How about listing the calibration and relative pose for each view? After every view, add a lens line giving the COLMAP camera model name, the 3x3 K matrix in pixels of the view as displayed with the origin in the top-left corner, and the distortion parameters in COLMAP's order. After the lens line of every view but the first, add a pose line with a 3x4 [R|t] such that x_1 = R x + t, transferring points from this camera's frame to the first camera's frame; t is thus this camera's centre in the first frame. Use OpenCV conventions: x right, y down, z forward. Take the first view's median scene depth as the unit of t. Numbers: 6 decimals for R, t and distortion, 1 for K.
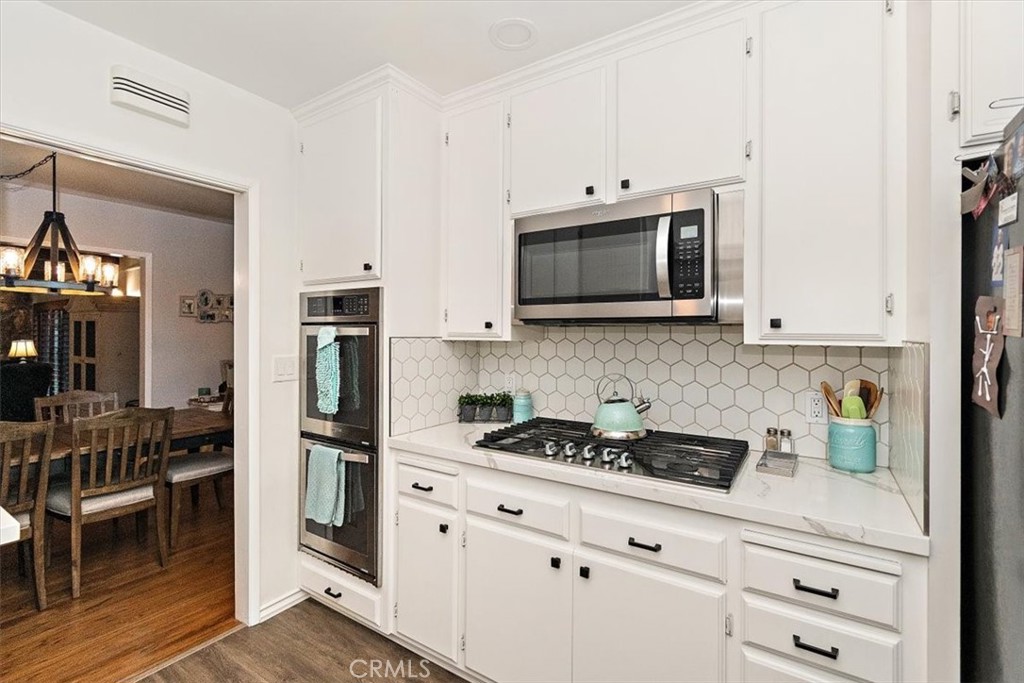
lens RADIAL K [[458.3, 0, 514.9], [0, 458.3, 332.1], [0, 0, 1]] dist [0.001448, 0.000112]
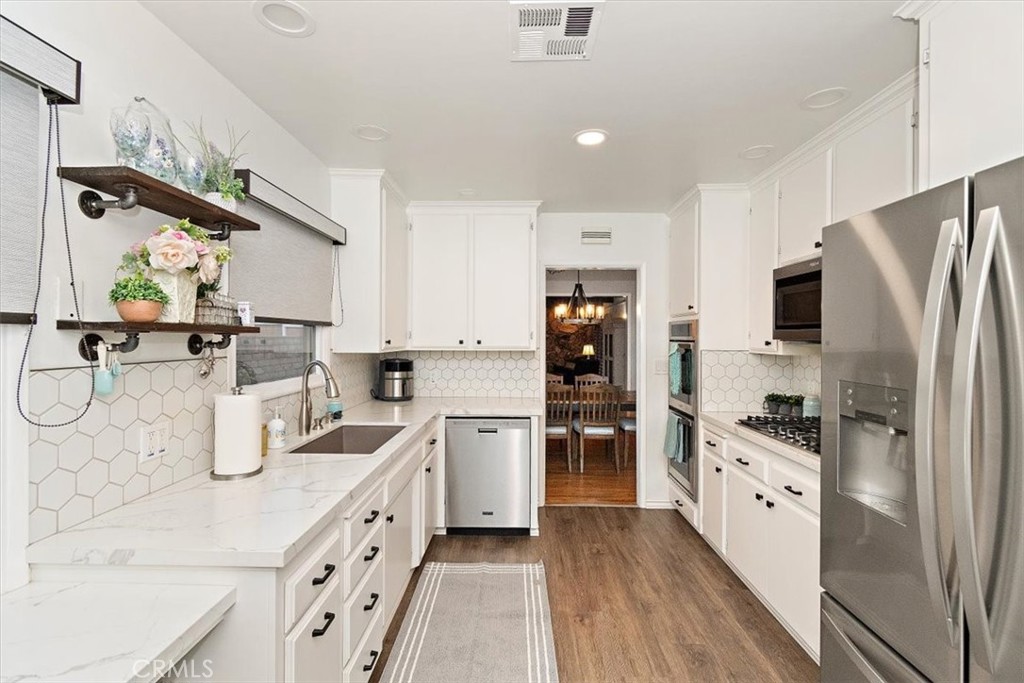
lens RADIAL K [[454.1, 0, 509.0], [0, 454.1, 338.0], [0, 0, 1]] dist [0.001325, 0.000498]
pose [[0.523896, -0.000517, -0.851782, 0.663199], [0.000637, 1.000000, -0.000215, -0.029366], [0.851782, -0.000430, 0.523896, -0.376502]]
